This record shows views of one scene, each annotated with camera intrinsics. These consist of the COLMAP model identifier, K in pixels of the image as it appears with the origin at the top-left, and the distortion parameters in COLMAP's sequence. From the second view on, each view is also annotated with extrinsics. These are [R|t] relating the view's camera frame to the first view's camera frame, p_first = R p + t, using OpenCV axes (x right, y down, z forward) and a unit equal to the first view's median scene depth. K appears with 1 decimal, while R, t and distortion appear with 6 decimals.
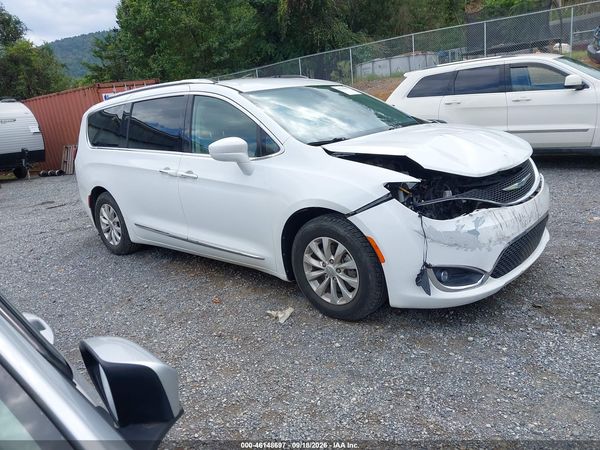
lens RADIAL K [[447.7, 0, 308.1], [0, 447.7, 227.3], [0, 0, 1]] dist [0.004502, -0.001822]
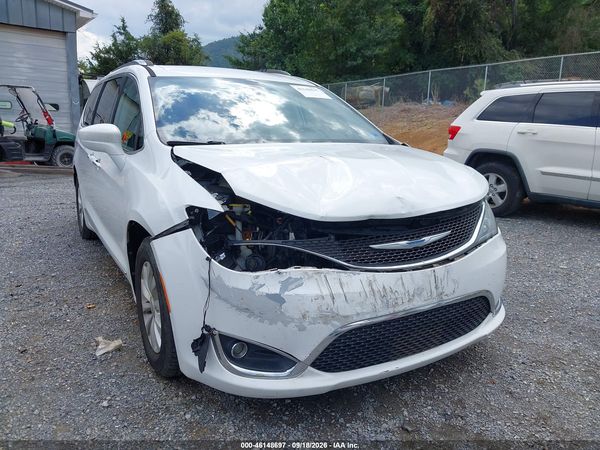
lens RADIAL K [[469.9, 0, 300.0], [0, 469.9, 225.0], [0, 0, 1]] dist [-0.002211, -0.004776]
pose [[0.949487, 0.181415, -0.256053, 0.464638], [-0.190208, 0.981695, -0.009783, -0.079962], [0.249591, 0.057992, 0.966613, 0.256761]]
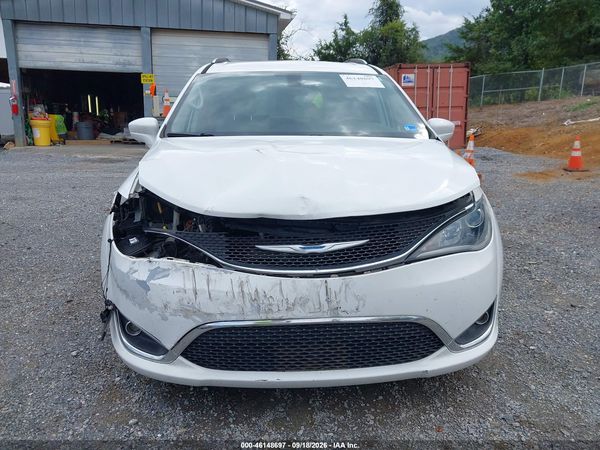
lens RADIAL K [[469.9, 0, 300.0], [0, 469.9, 225.0], [0, 0, 1]] dist [-0.002211, -0.004776]
pose [[0.733551, 0.262632, -0.626839, 0.818435], [-0.252842, 0.961573, 0.106993, -0.183671], [0.630852, 0.080007, 0.771767, 0.467946]]
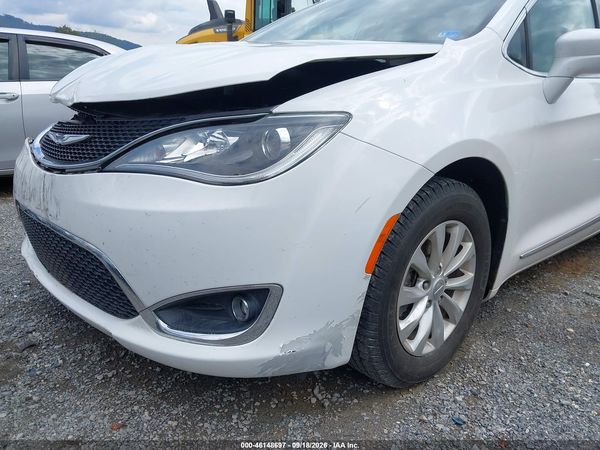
lens RADIAL K [[494.3, 0, 298.5], [0, 494.3, 236.4], [0, 0, 1]] dist [0.014757, 0.006482]
pose [[-0.042846, 0.373479, -0.926649, 0.995590], [-0.292855, 0.882065, 0.369050, -0.278379], [0.955196, 0.287186, 0.071582, 1.201783]]
